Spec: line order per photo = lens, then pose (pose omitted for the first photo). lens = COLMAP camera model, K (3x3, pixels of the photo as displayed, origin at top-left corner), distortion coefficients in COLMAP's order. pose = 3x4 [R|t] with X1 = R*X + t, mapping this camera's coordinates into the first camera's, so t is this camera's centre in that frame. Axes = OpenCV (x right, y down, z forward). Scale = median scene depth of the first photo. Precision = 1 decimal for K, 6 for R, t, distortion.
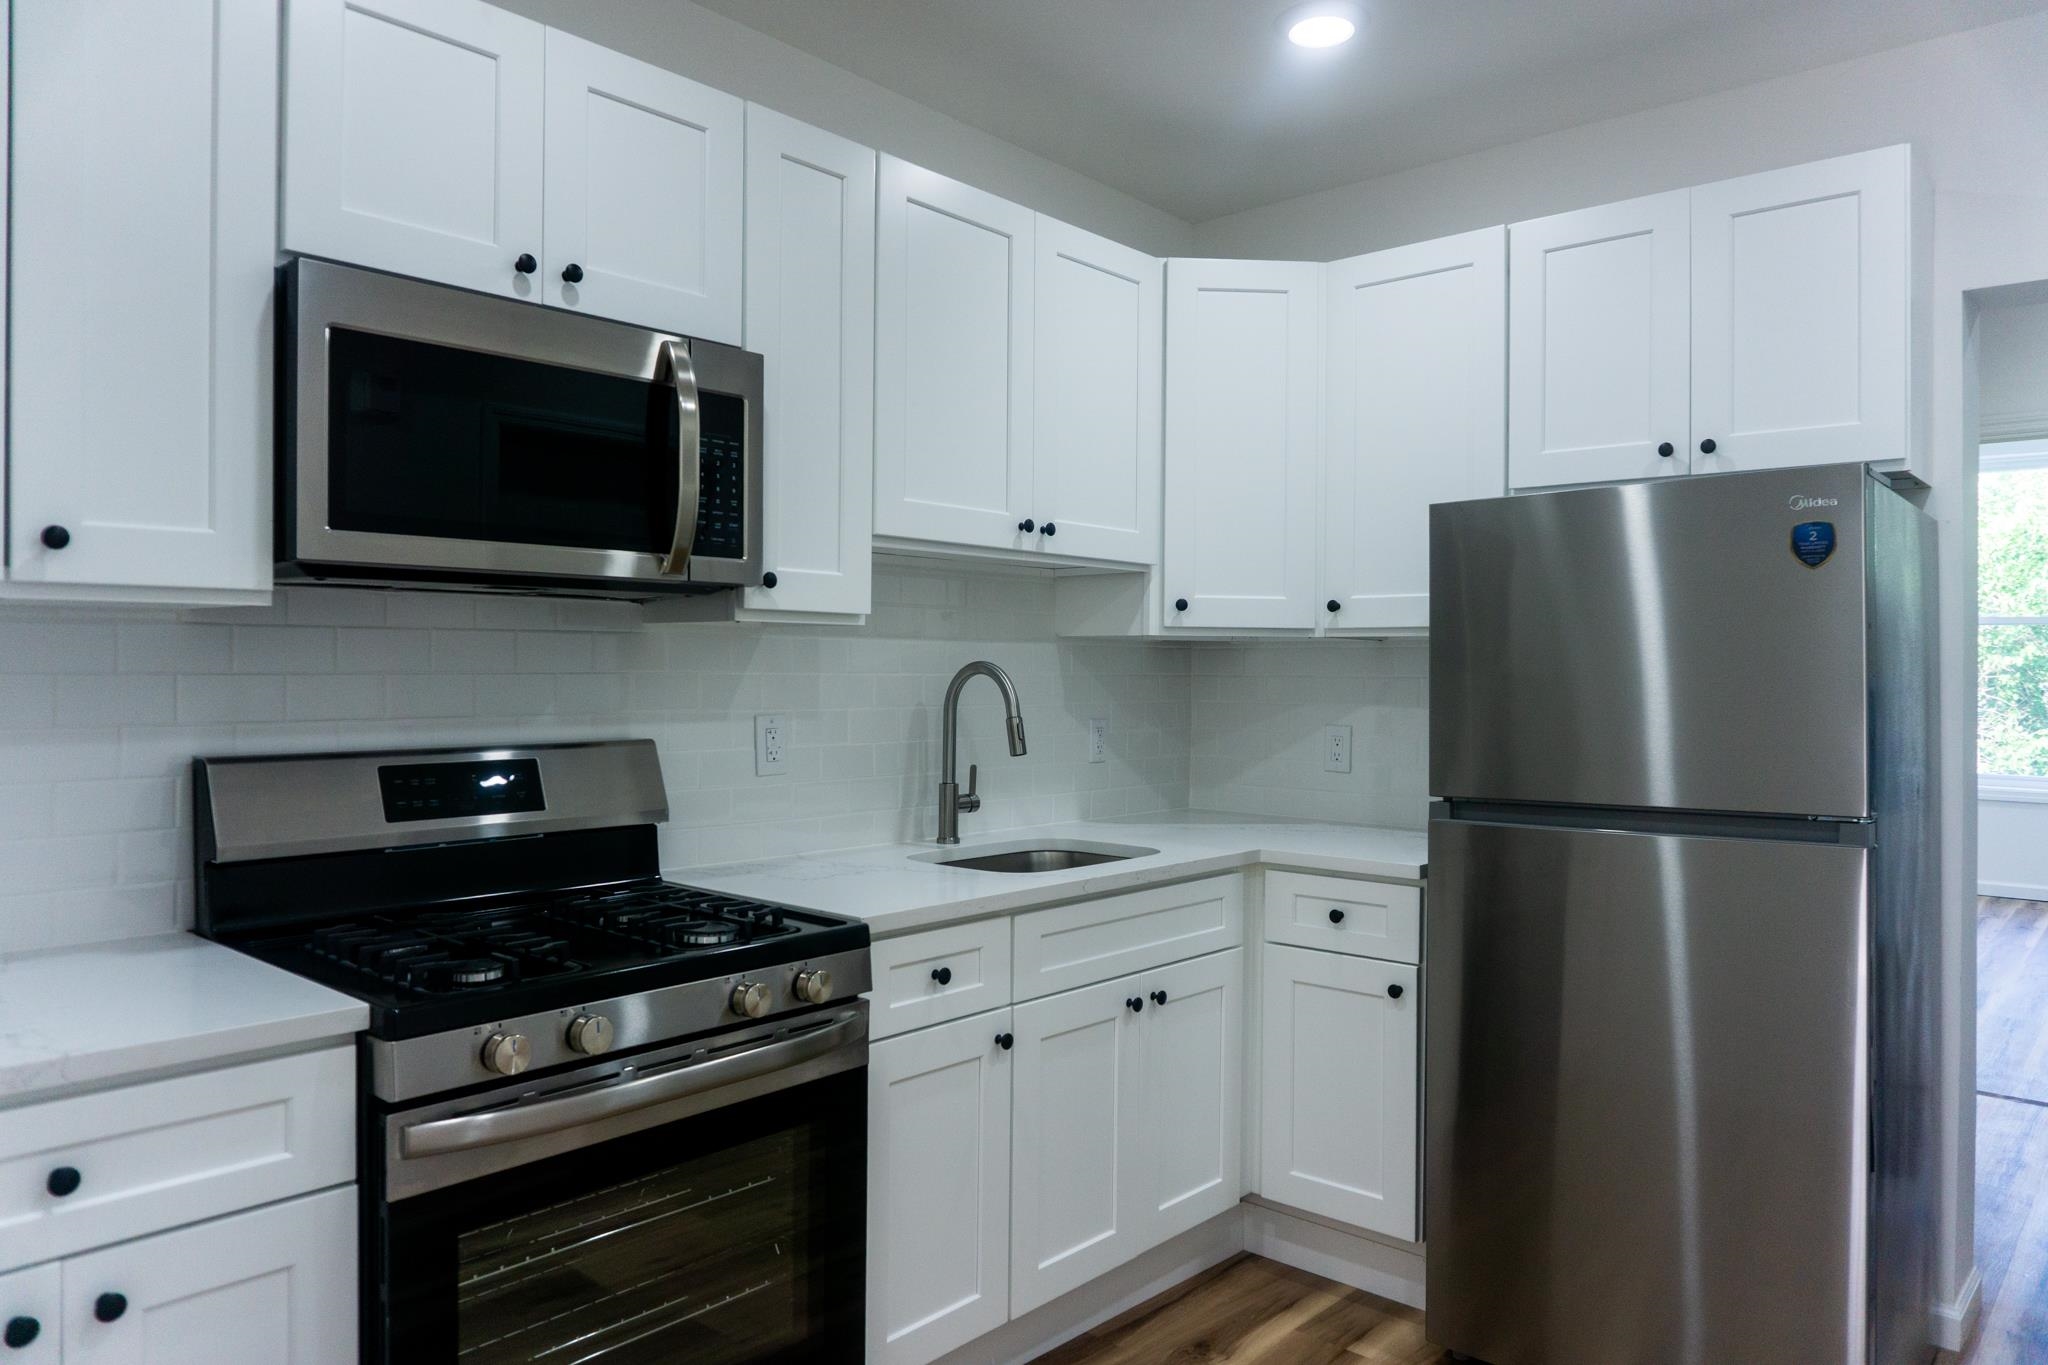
lens RADIAL K [[1403.4, 0, 1009.2], [0, 1403.4, 679.3], [0, 0, 1]] dist [-0.035656, 0.003683]
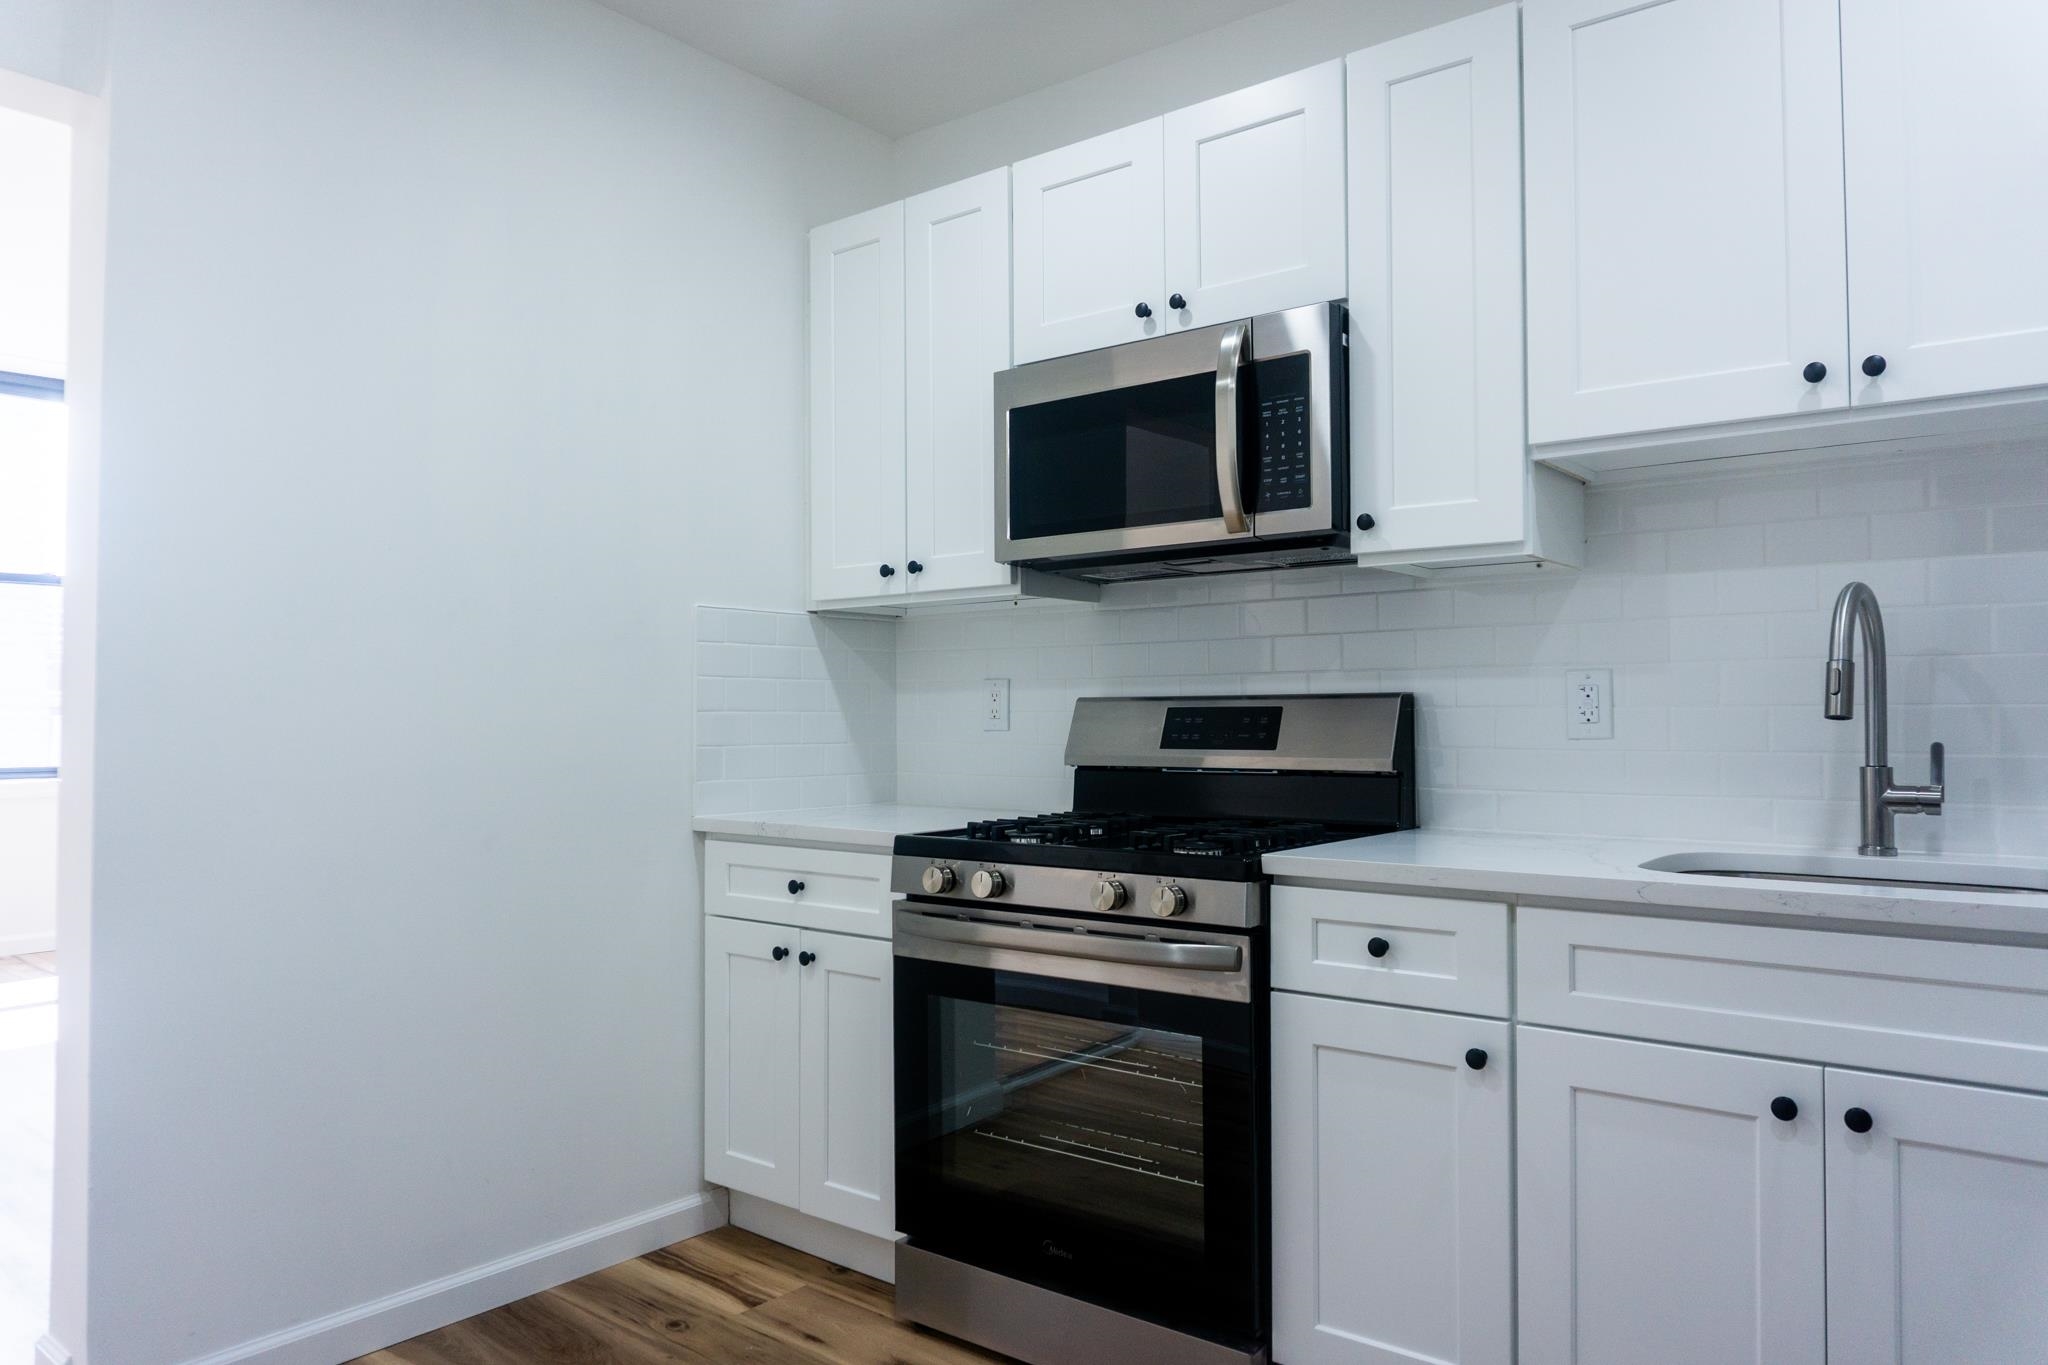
lens RADIAL K [[1403.4, 0, 1009.2], [0, 1403.4, 679.3], [0, 0, 1]] dist [-0.035656, 0.003683]
pose [[0.023756, -0.036448, -0.999053, 0.810709], [-0.007829, 0.999298, -0.036643, 0.078417], [0.999687, 0.008692, 0.023454, 0.741676]]
